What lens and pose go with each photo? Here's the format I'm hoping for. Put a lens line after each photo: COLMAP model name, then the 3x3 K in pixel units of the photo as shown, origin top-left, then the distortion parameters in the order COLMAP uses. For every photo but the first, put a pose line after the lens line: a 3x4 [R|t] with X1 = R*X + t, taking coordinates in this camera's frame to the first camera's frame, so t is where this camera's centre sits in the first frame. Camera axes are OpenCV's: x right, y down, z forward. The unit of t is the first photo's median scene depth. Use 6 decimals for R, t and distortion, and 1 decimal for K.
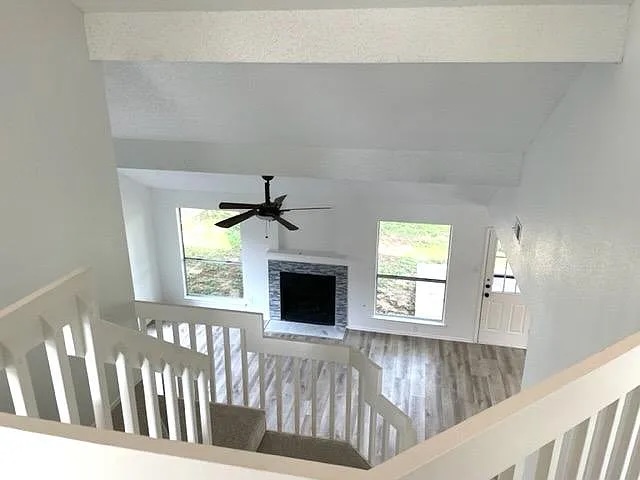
lens RADIAL K [[487.8, 0, 324.4], [0, 487.8, 215.8], [0, 0, 1]] dist [0.042205, -0.019382]
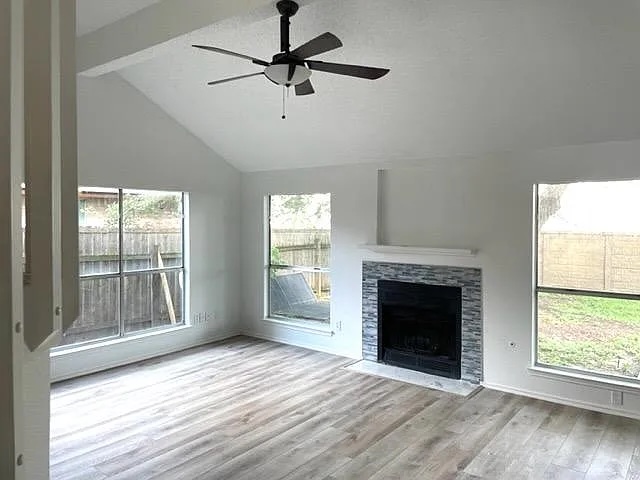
lens RADIAL K [[487.8, 0, 319.2], [0, 487.8, 230.2], [0, 0, 1]] dist [0.042205, -0.019382]
pose [[0.892713, 0.005537, -0.450592, 0.135900], [-0.129502, 0.960896, -0.244760, 0.223412], [0.431617, 0.276853, 0.858522, 0.385259]]
